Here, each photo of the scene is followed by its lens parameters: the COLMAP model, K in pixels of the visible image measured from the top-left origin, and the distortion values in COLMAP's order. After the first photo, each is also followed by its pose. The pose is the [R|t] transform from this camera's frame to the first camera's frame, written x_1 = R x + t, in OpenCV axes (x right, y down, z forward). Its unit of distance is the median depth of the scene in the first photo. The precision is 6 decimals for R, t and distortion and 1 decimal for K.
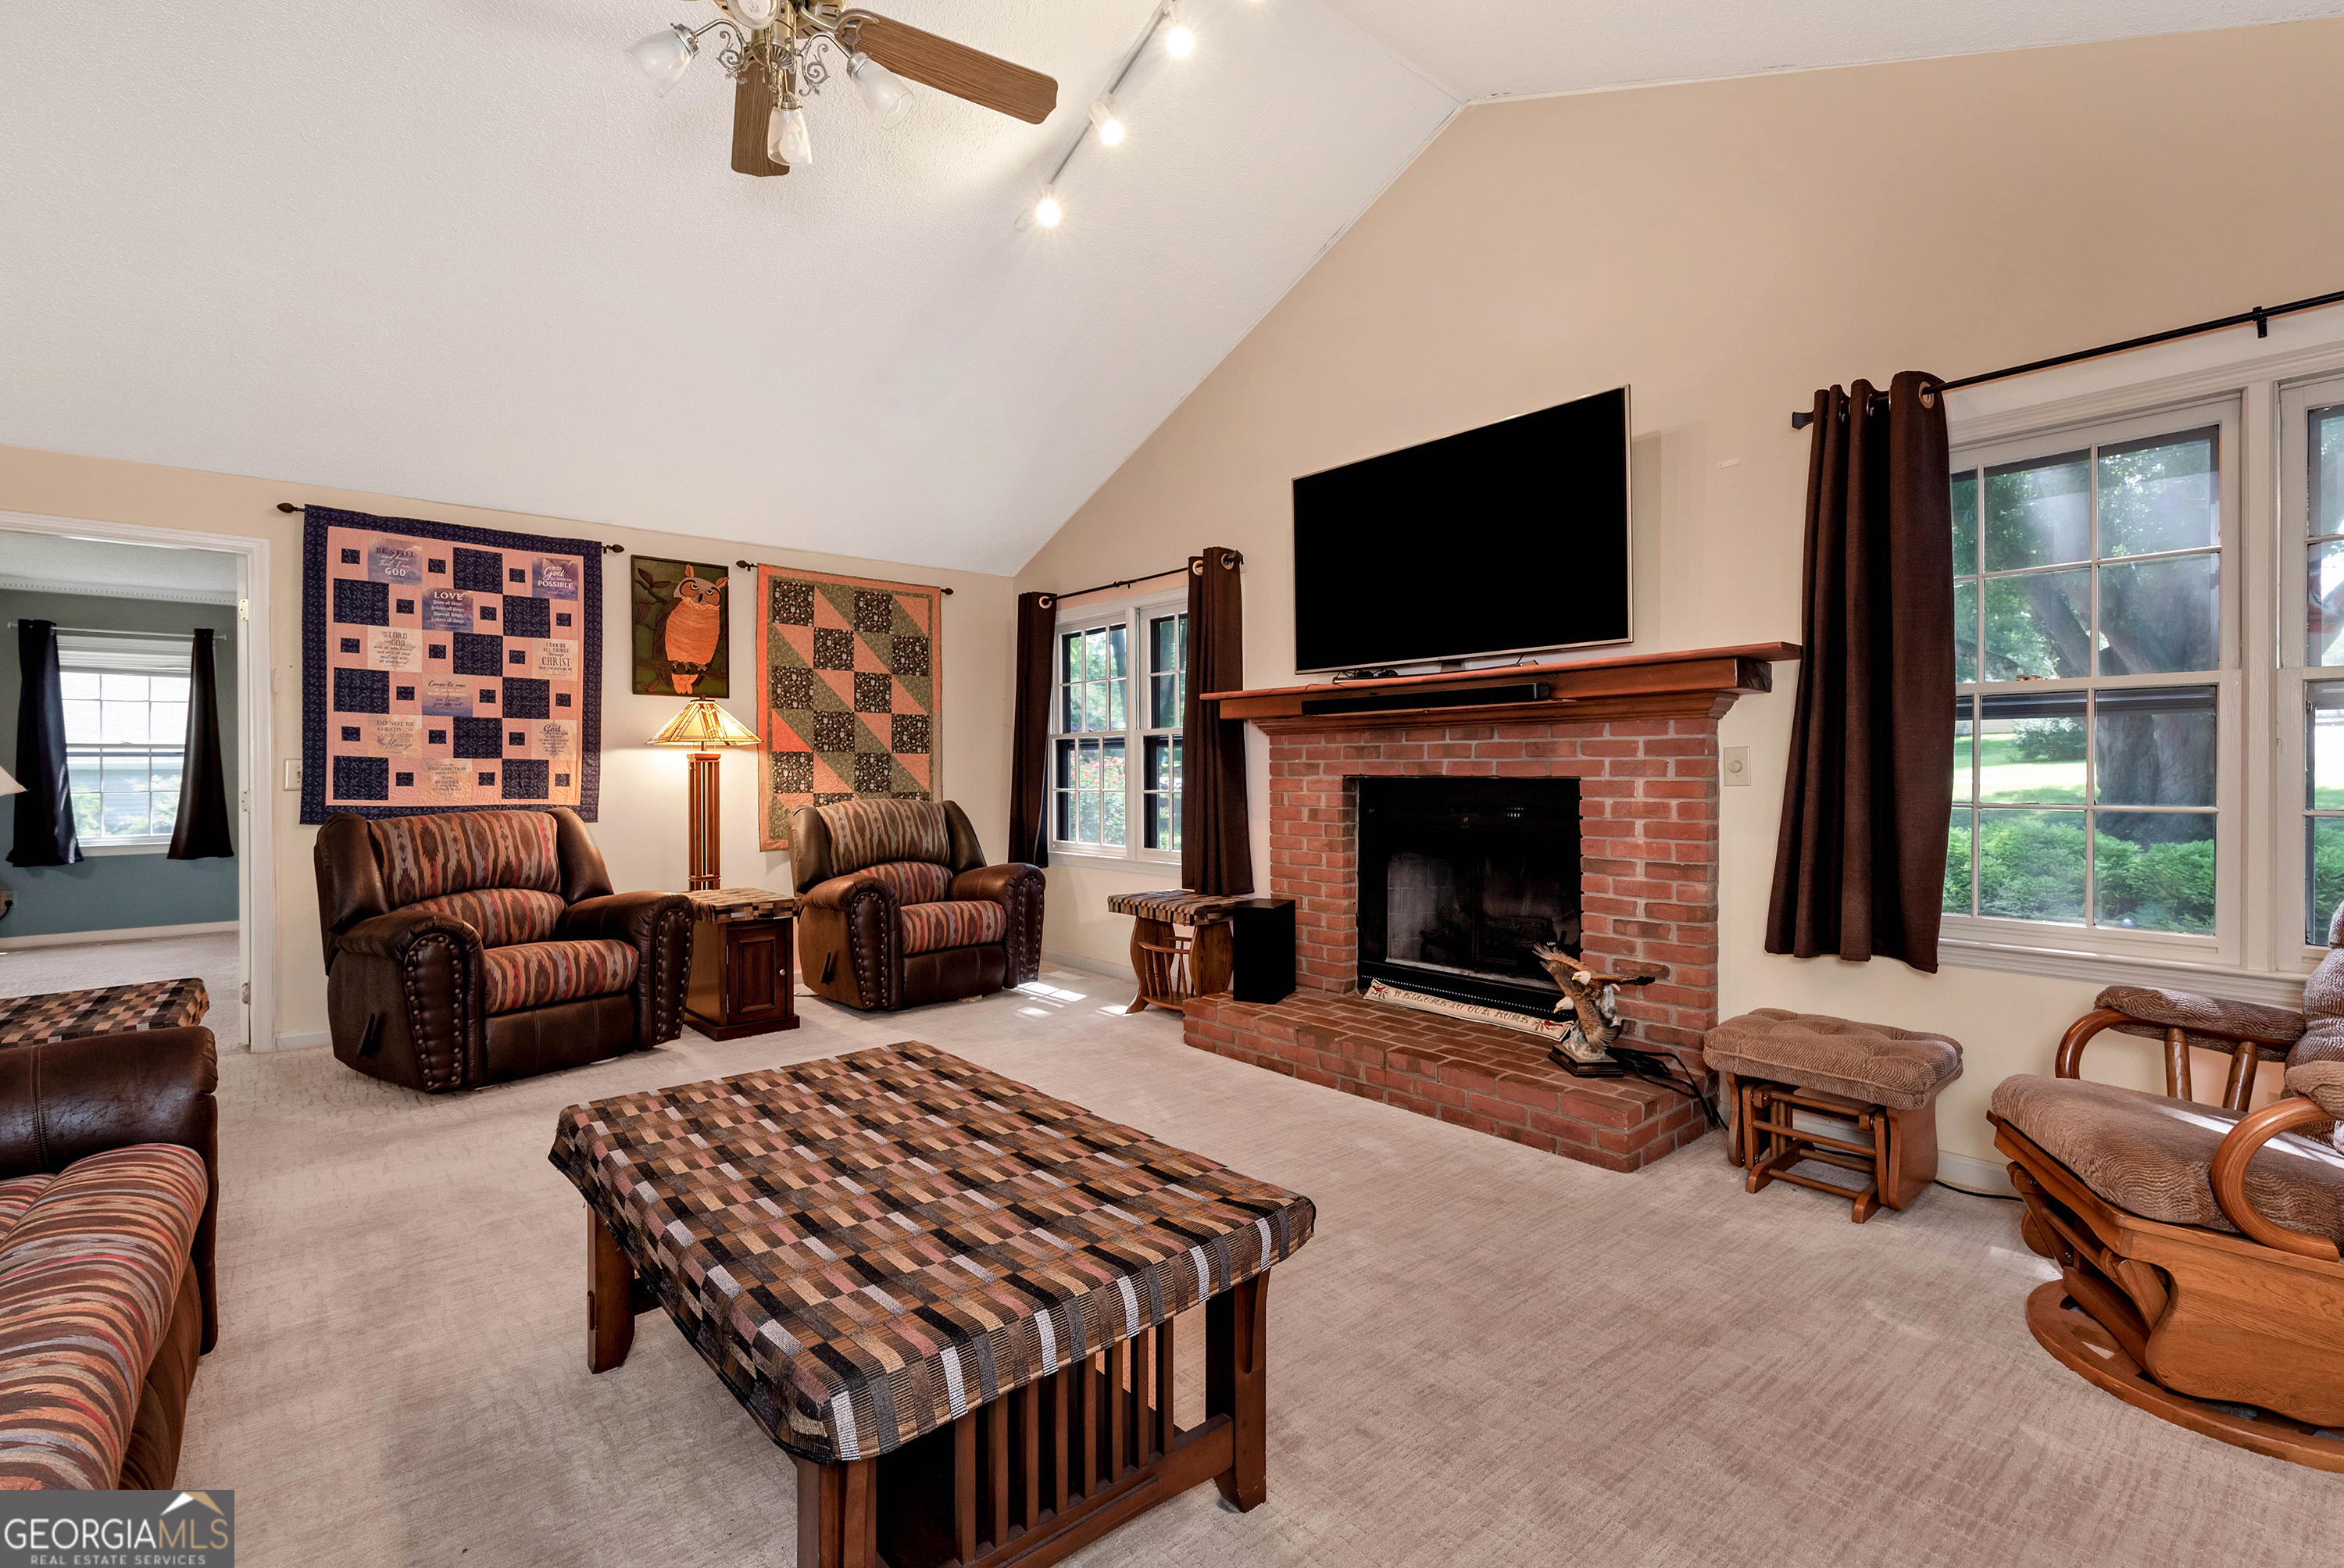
lens RADIAL K [[1052.7, 0, 1178.6], [0, 1052.7, 769.6], [0, 0, 1]] dist [-0.000684, -0.000383]
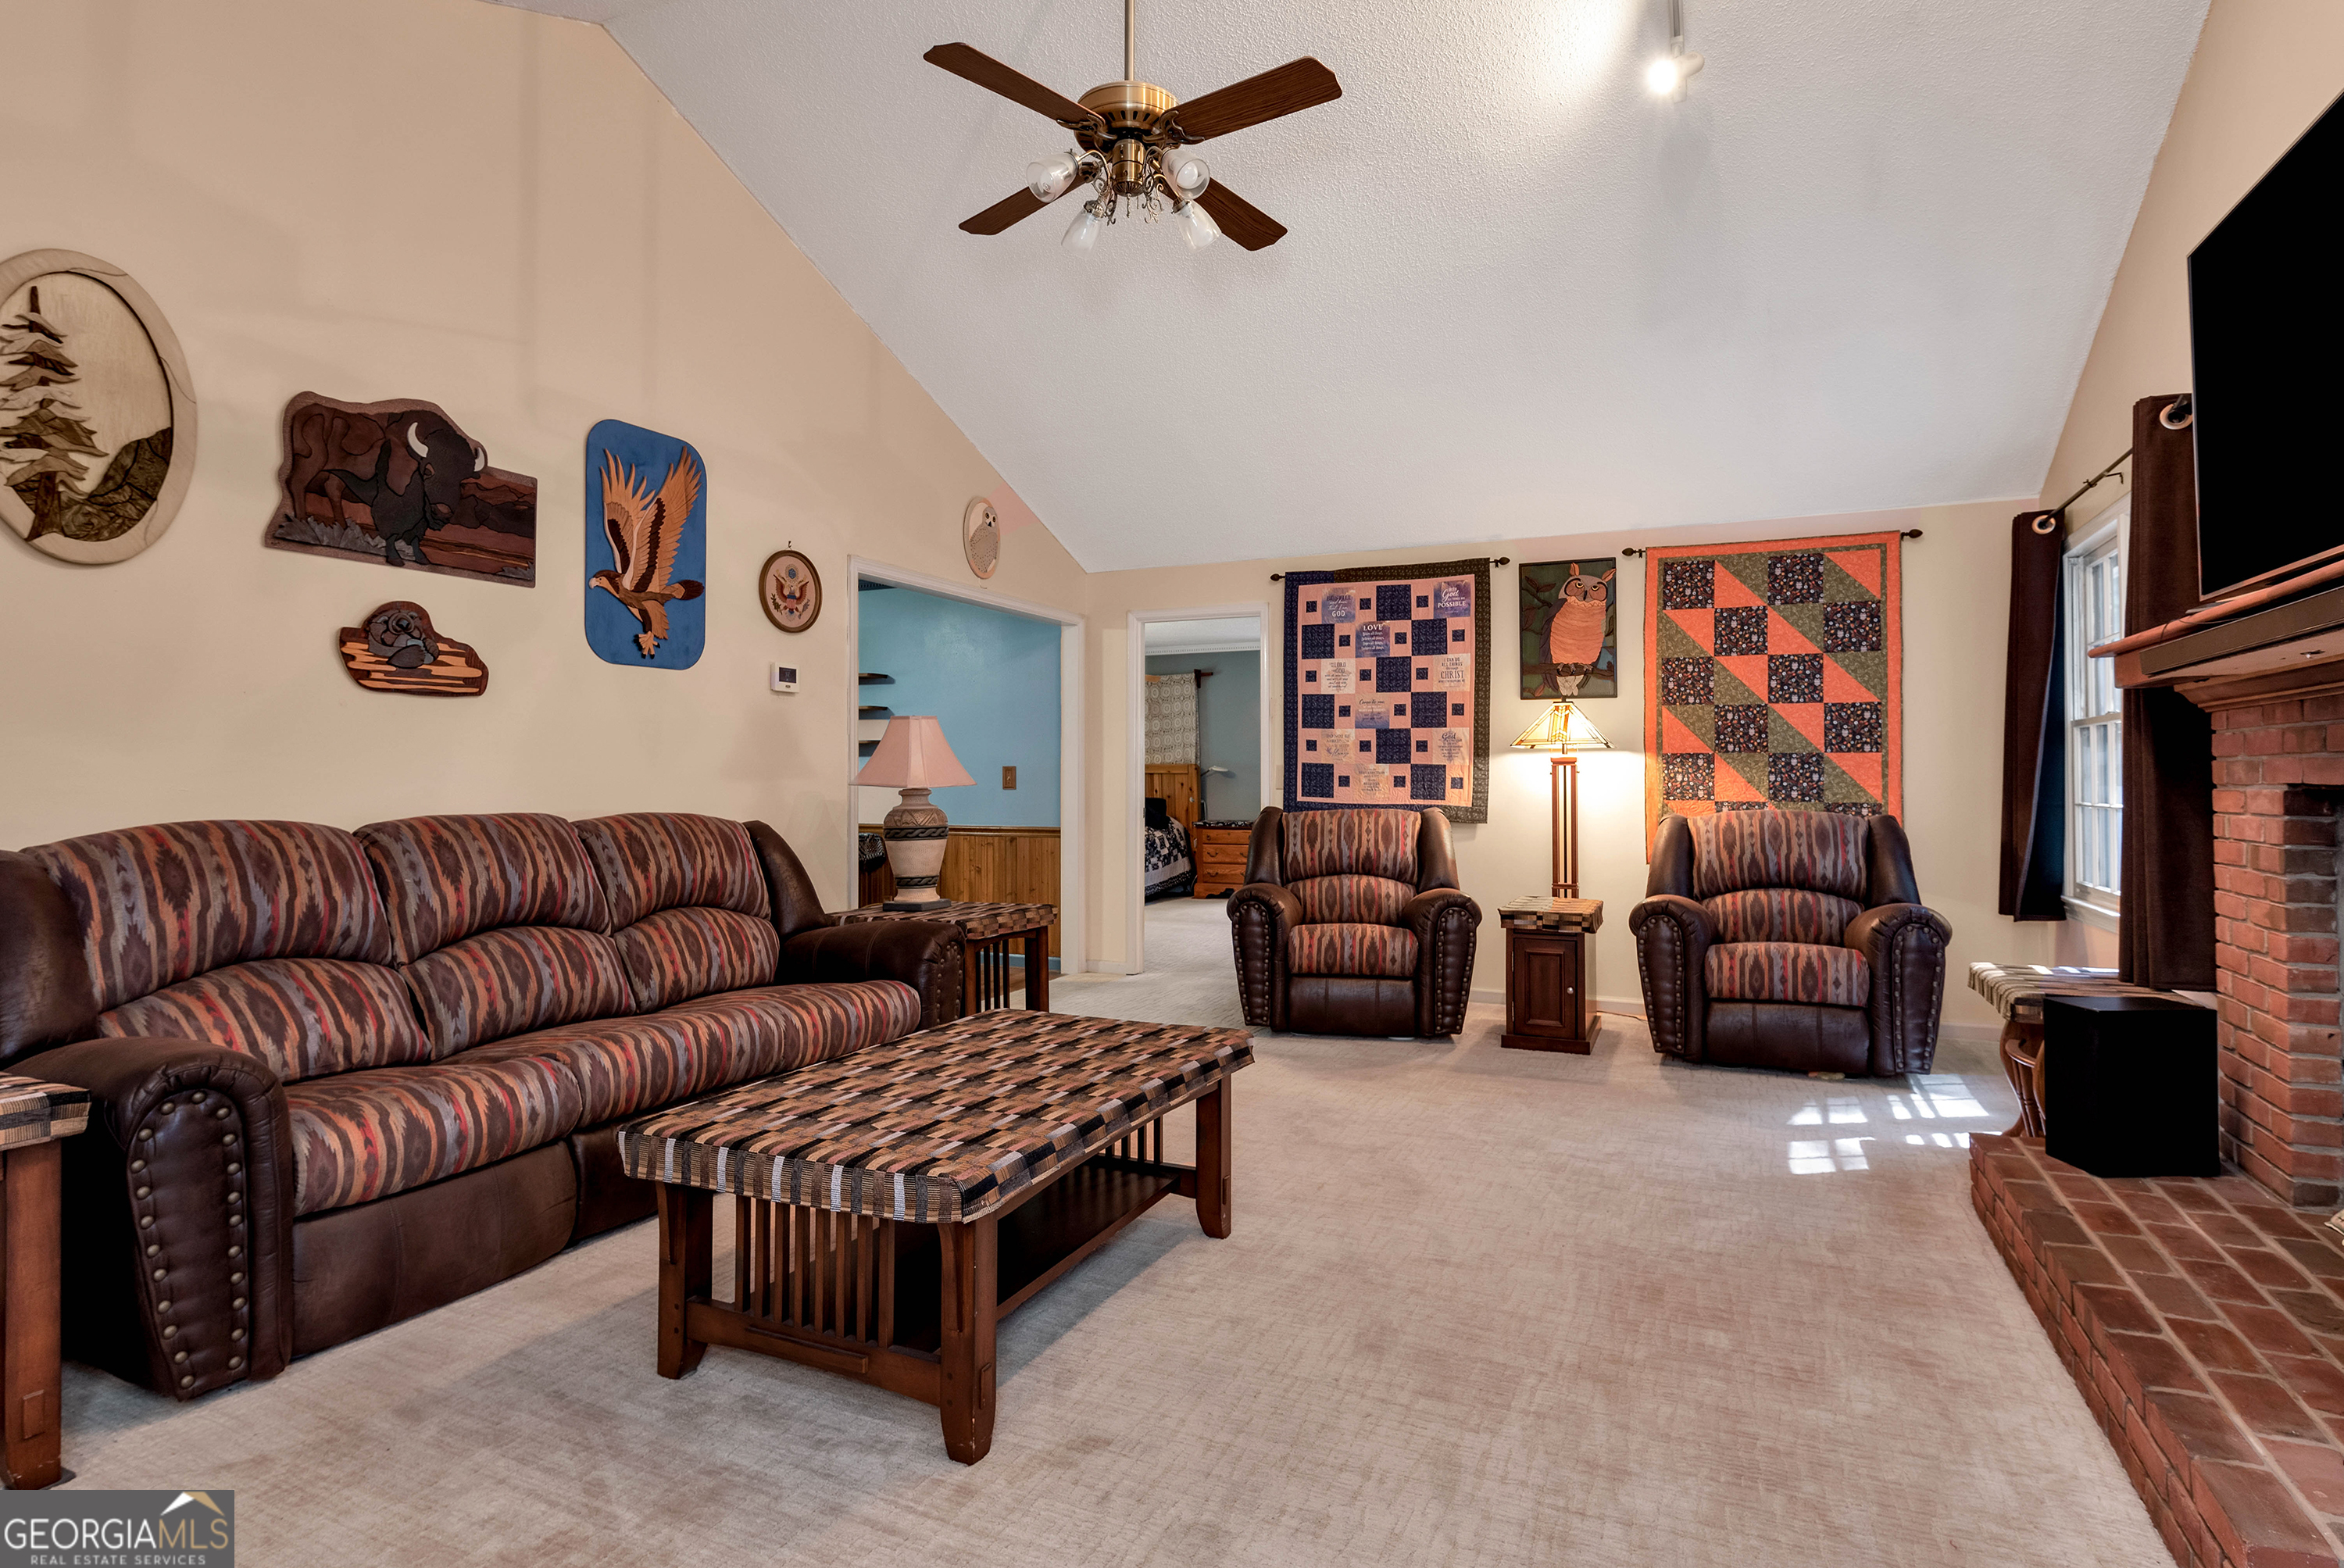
lens RADIAL K [[1201.5, 0, 1187.1], [0, 1201.5, 769.9], [0, 0, 1]] dist [0.000361, 0.000120]
pose [[0.415760, -0.001798, -0.909472, 0.443091], [0.000037, 0.999998, -0.001960, -0.001361], [0.909474, 0.000781, 0.415760, 0.238398]]
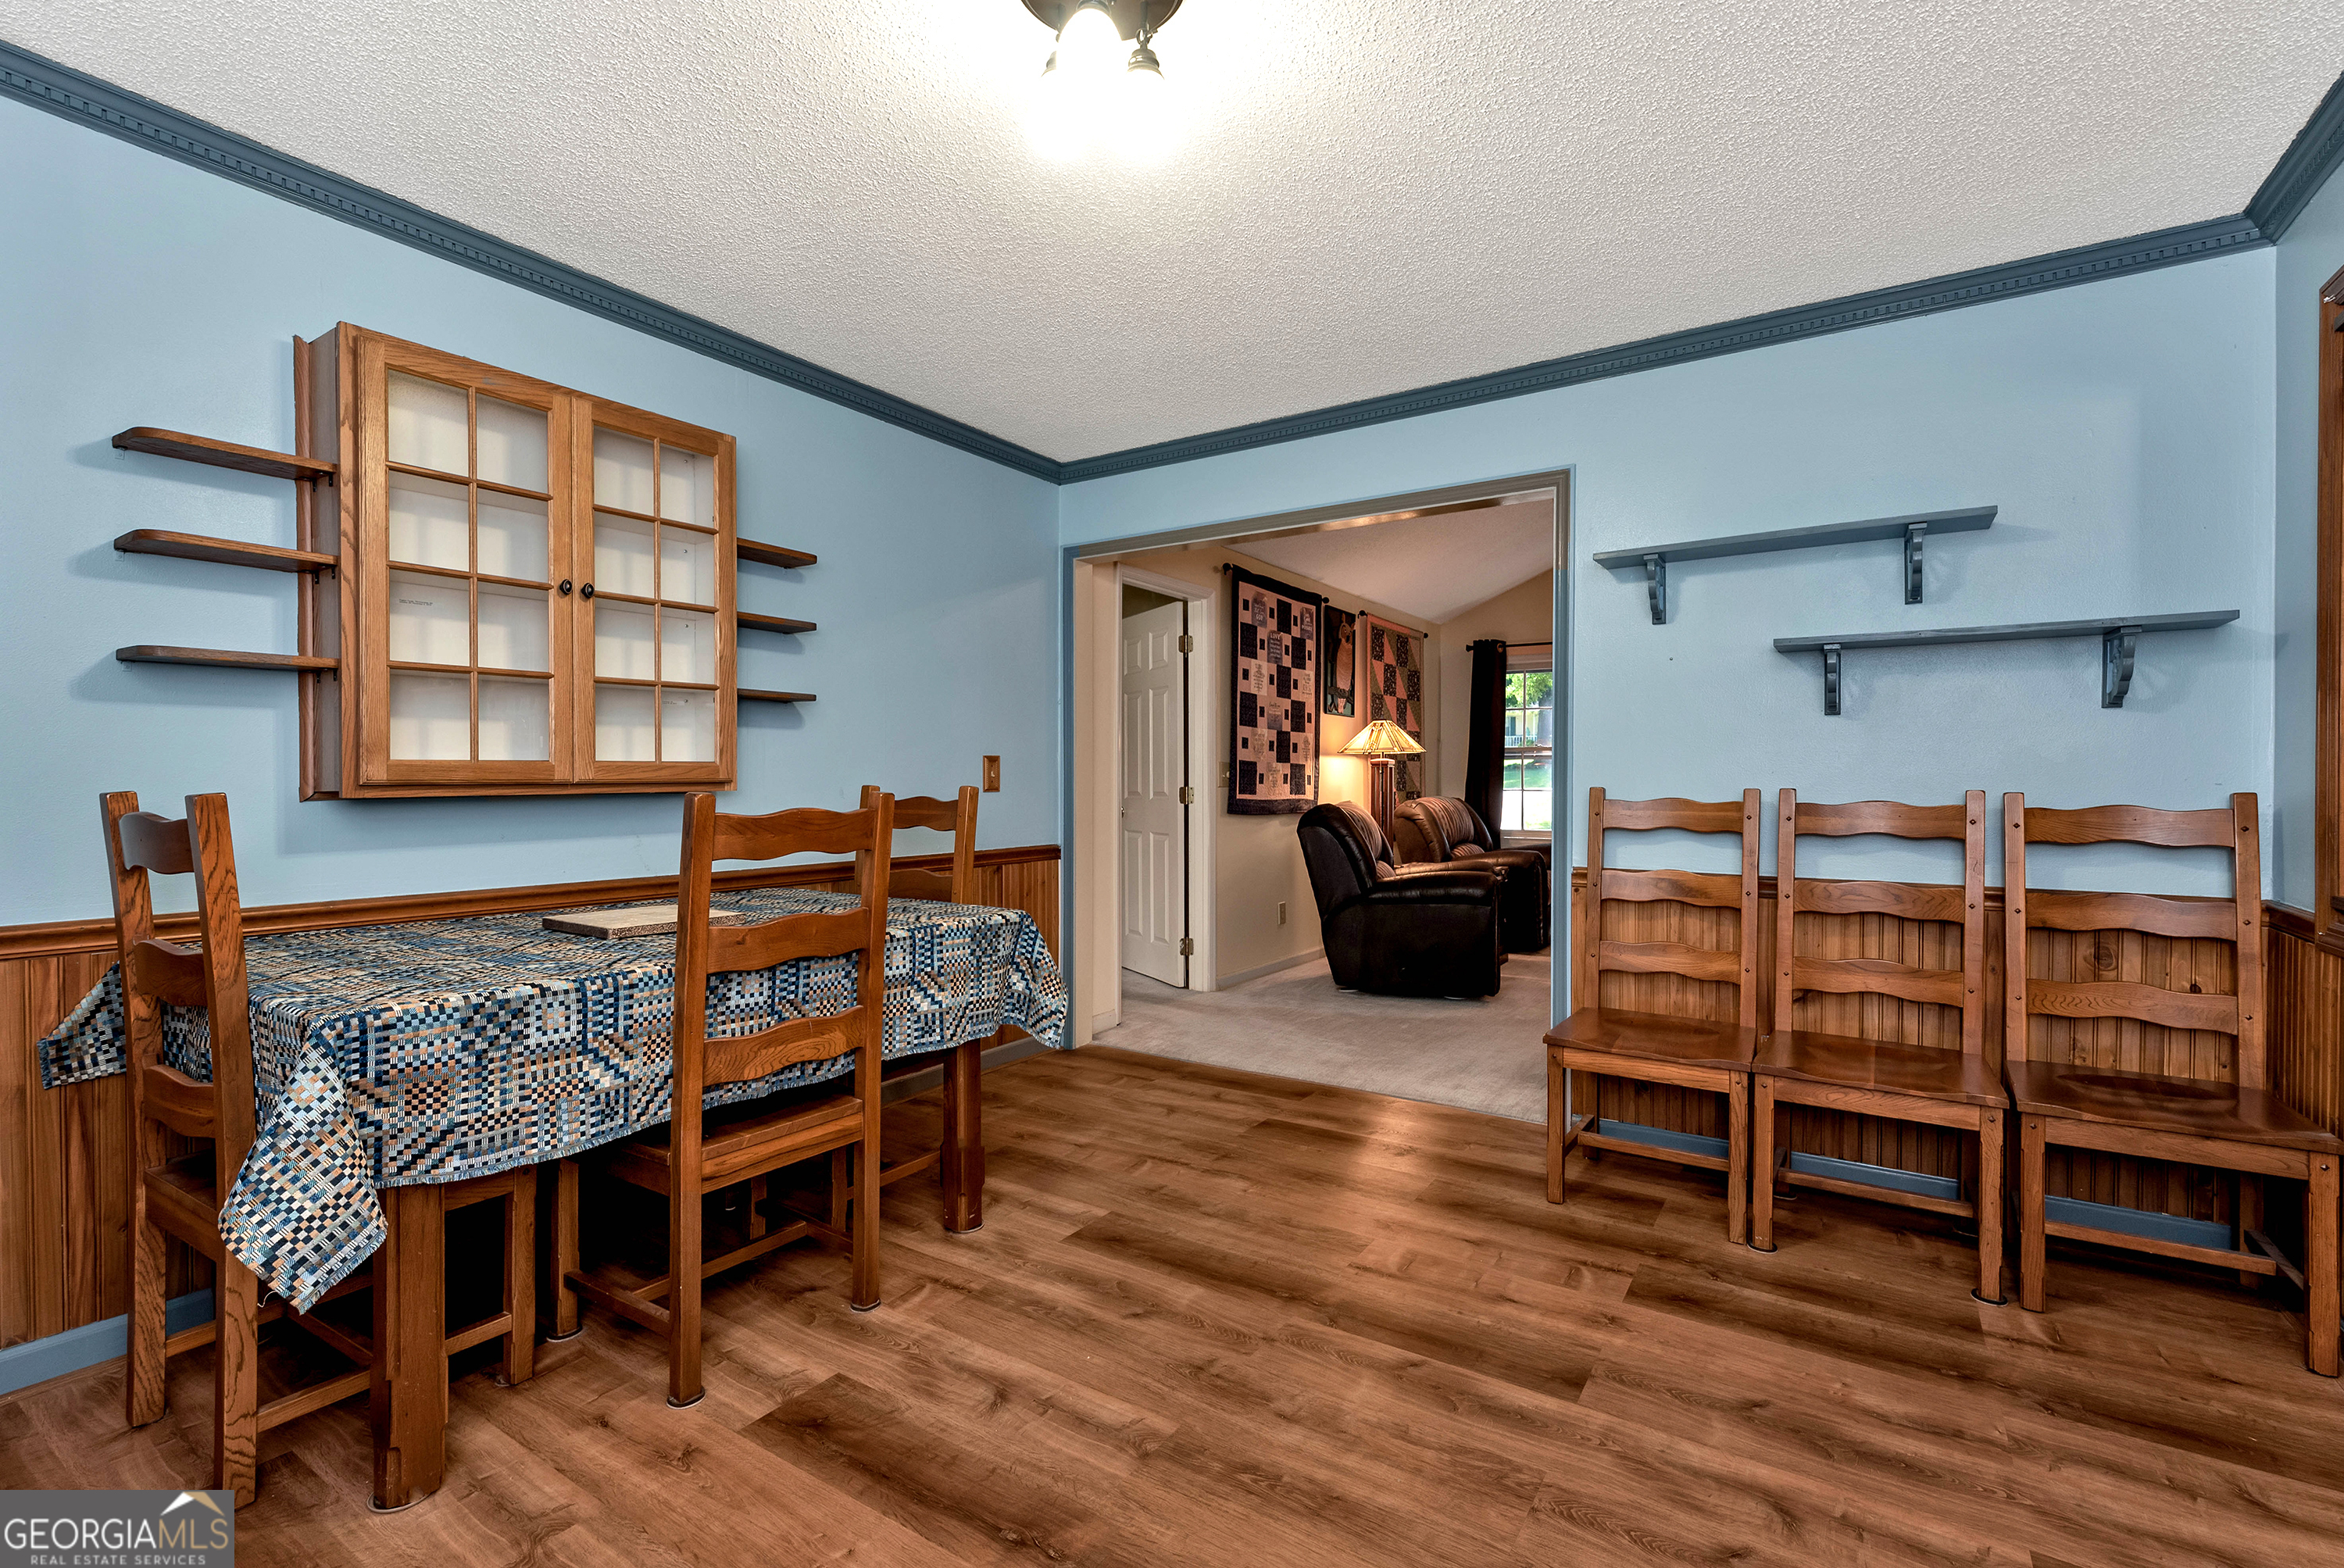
lens RADIAL K [[1045.0, 0, 1174.9], [0, 1045.0, 787.2], [0, 0, 1]] dist [0.005380, -0.000132]
pose [[0.960971, 0.003653, 0.276627, -1.136871], [-0.006807, 0.999922, 0.010444, 0.006725], [-0.276567, -0.011920, 0.960921, -0.191631]]
